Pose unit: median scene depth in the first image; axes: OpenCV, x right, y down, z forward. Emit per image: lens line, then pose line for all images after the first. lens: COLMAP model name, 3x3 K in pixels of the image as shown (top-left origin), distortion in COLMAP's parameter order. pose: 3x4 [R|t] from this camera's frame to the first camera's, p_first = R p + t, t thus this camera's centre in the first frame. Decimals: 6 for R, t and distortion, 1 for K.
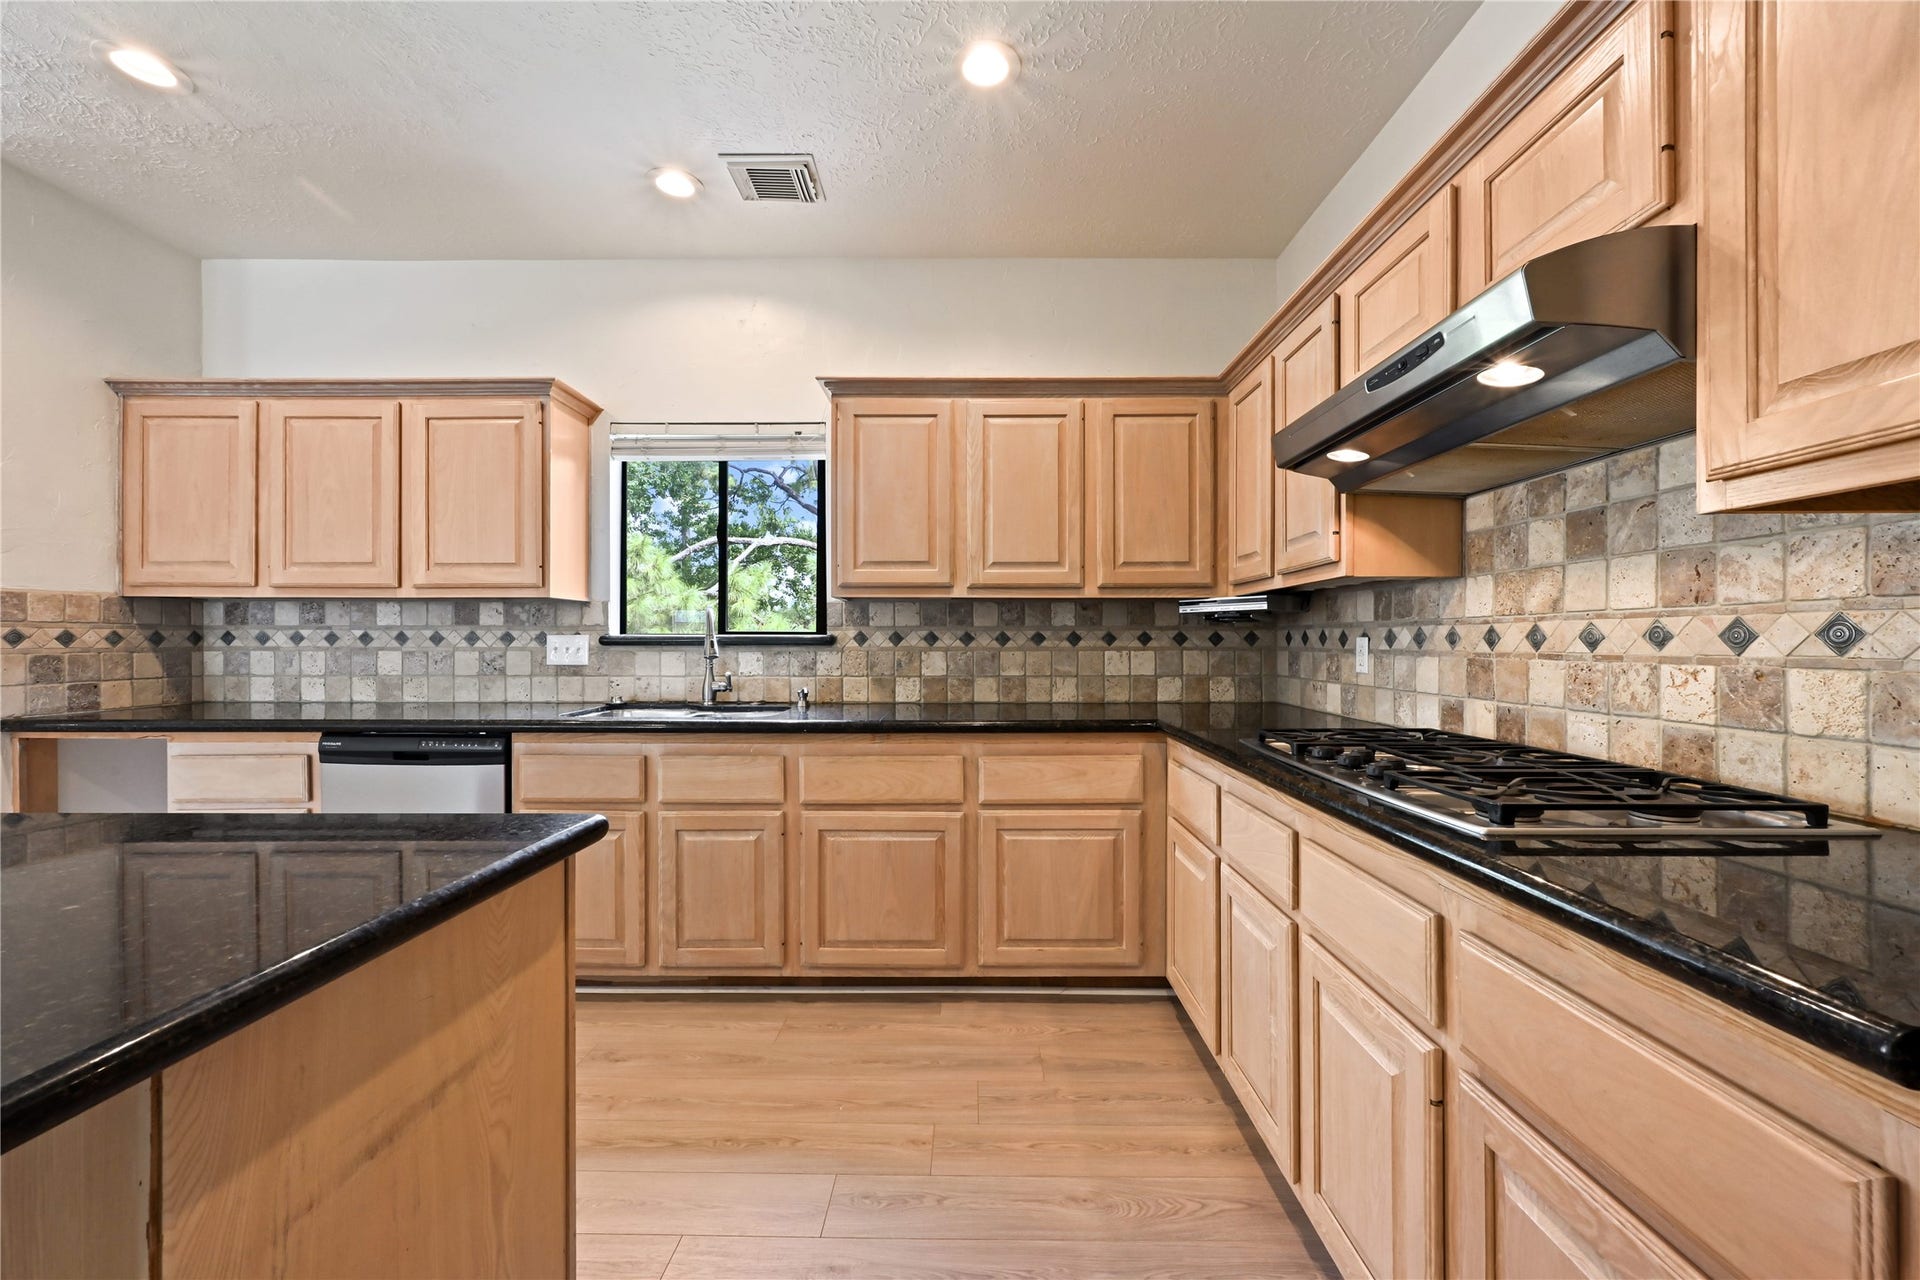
lens RADIAL K [[771.5, 0, 959.0], [0, 771.5, 640.3], [0, 0, 1]] dist [0.009569, 0.000147]
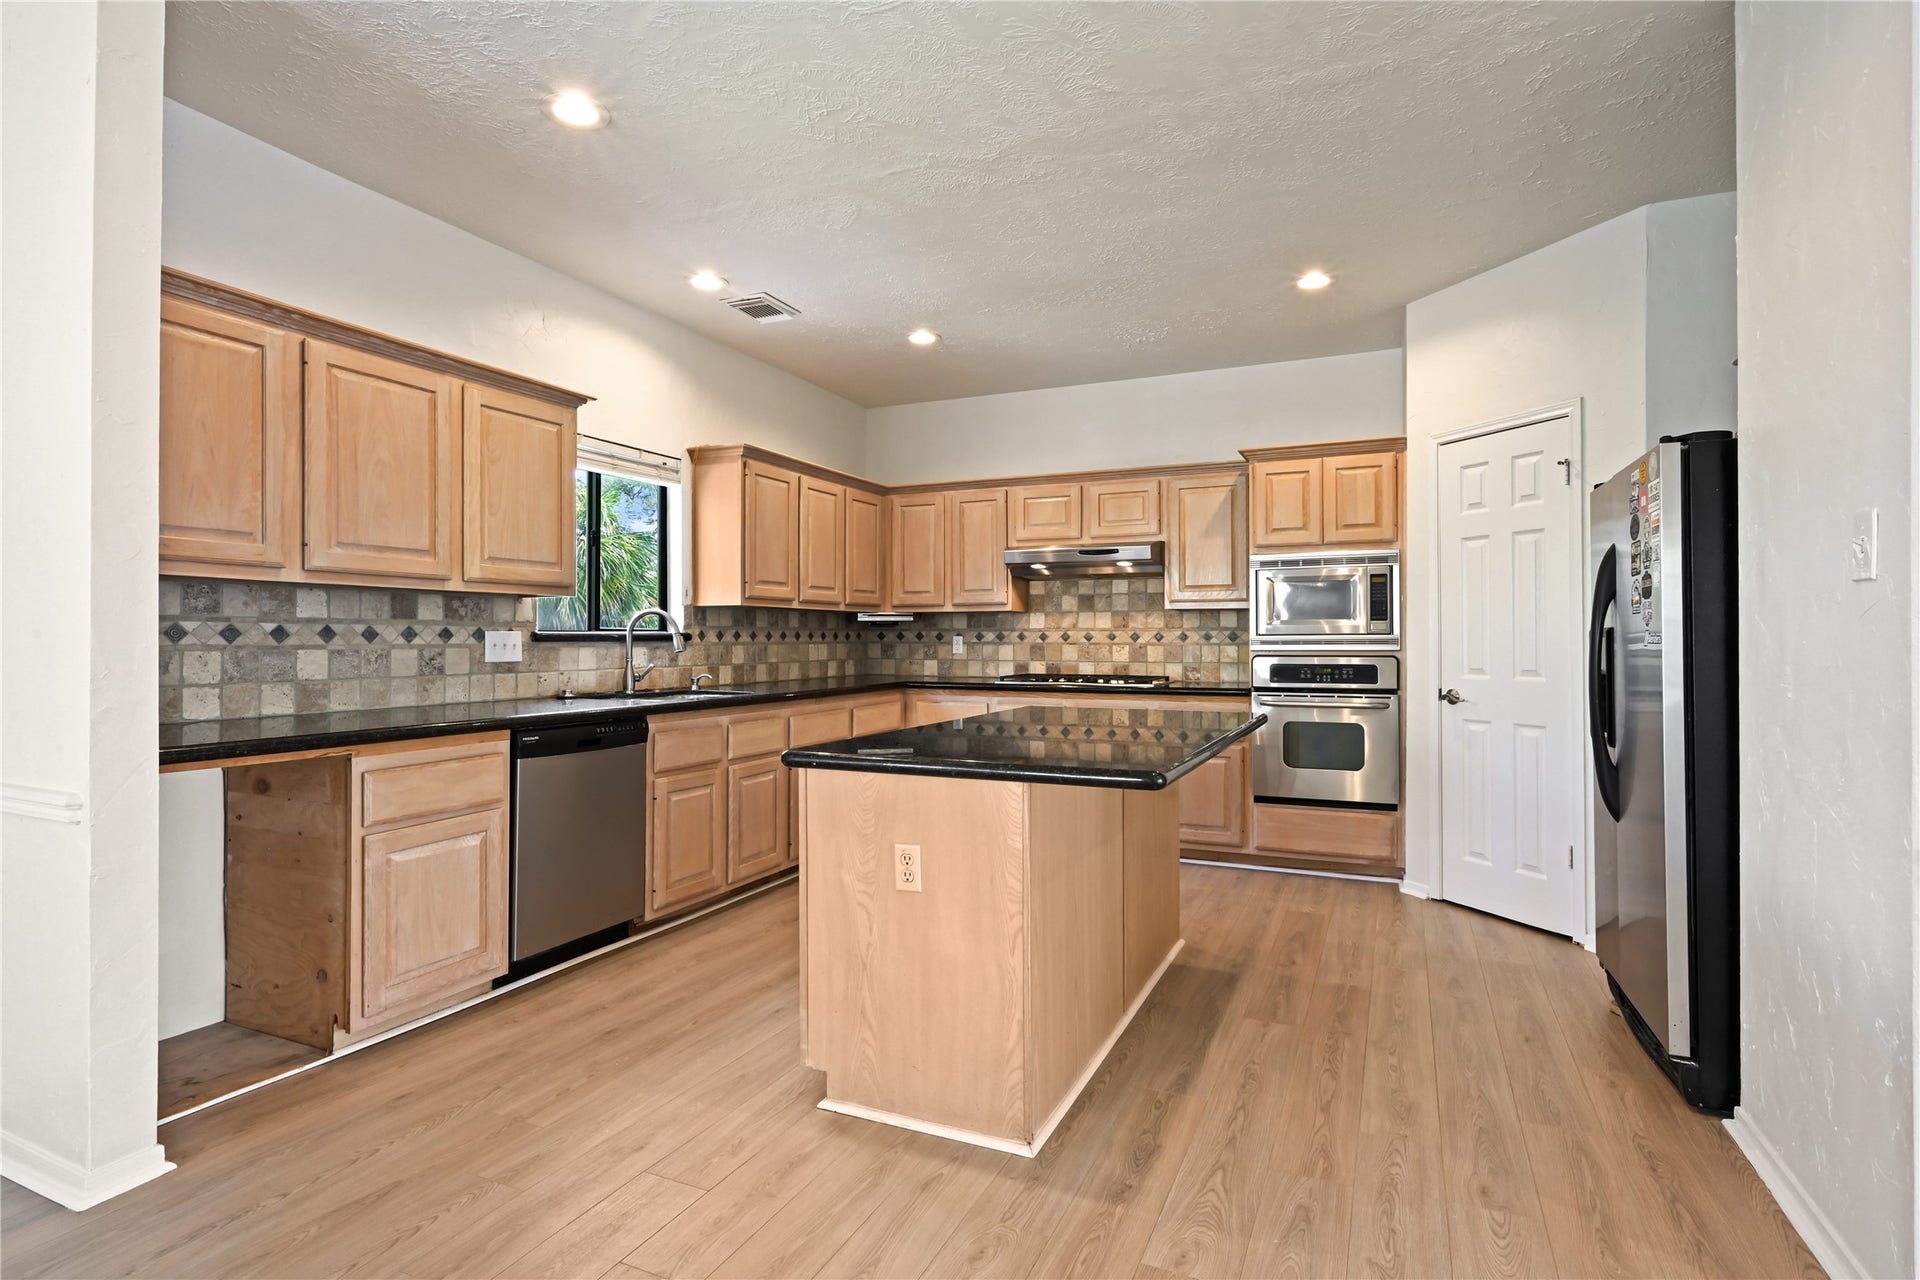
lens RADIAL K [[930.1, 0, 959.9], [0, 930.1, 636.2], [0, 0, 1]] dist [-0.004086, -0.000091]
pose [[0.403461, 0.002032, 0.914994, -1.351306], [-0.002911, 0.999995, -0.000937, -0.001293], [-0.914992, -0.002286, 0.403465, -0.002741]]
